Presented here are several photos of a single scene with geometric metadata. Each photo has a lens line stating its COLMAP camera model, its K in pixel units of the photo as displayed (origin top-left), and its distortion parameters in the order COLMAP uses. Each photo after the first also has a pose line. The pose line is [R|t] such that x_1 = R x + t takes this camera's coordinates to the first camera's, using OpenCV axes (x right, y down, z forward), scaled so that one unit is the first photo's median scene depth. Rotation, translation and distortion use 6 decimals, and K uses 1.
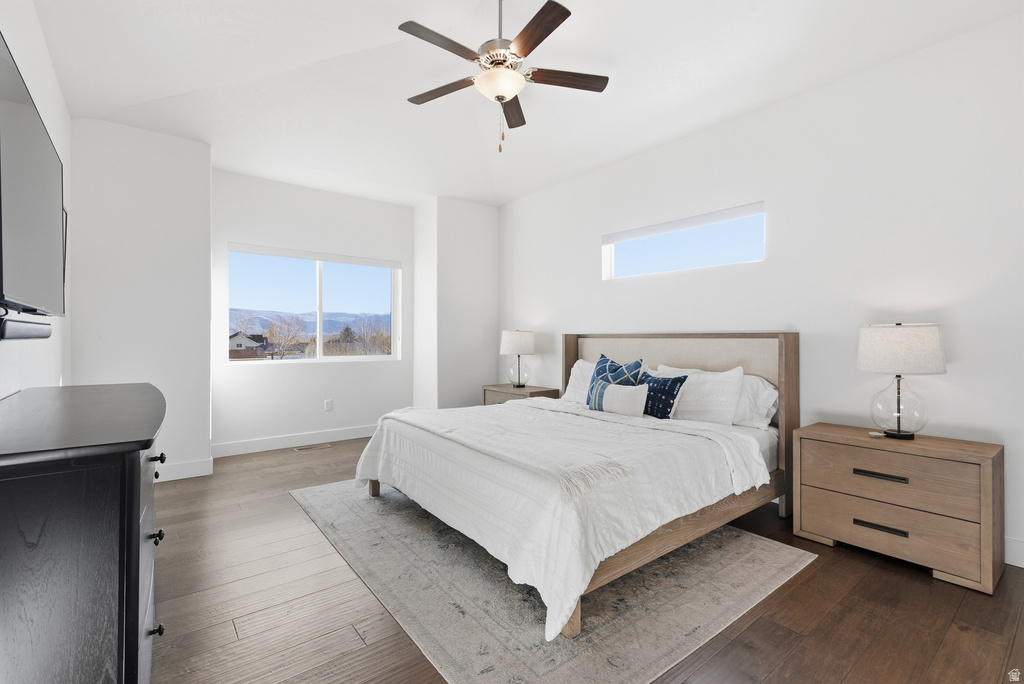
lens RADIAL K [[472.4, 0, 539.3], [0, 472.4, 357.7], [0, 0, 1]] dist [-0.013423, 0.000052]
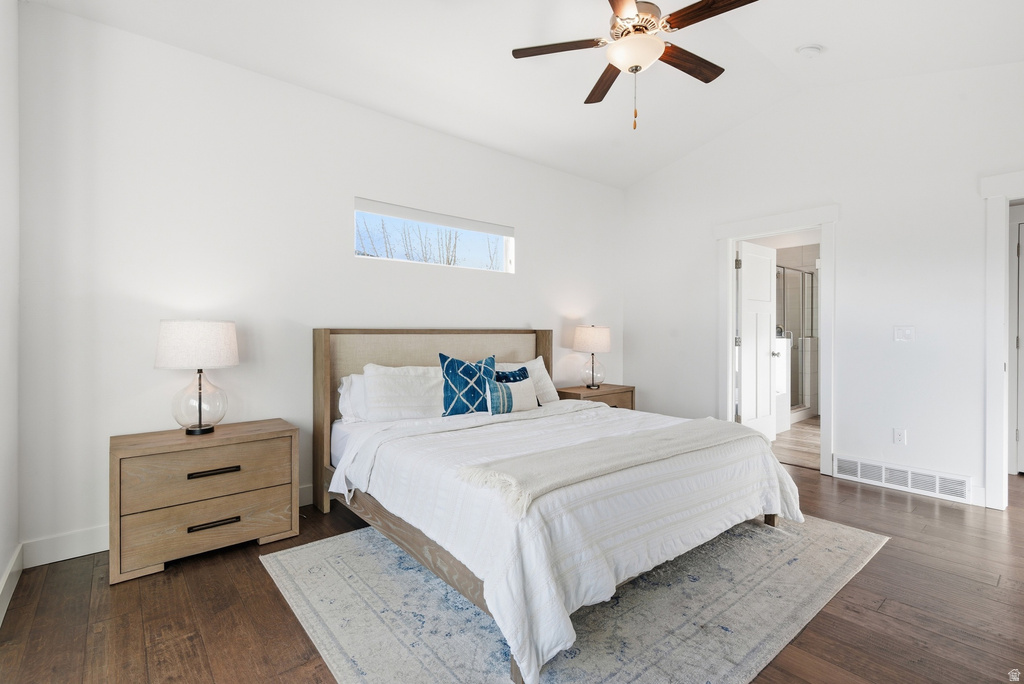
lens RADIAL K [[462.4, 0, 517.1], [0, 462.4, 335.4], [0, 0, 1]] dist [0.001482, 0.000313]
pose [[-0.007922, -0.002122, 0.999966, -0.609257], [0.045425, 0.998965, 0.002480, -0.030614], [-0.998936, 0.045444, -0.007817, 0.768333]]
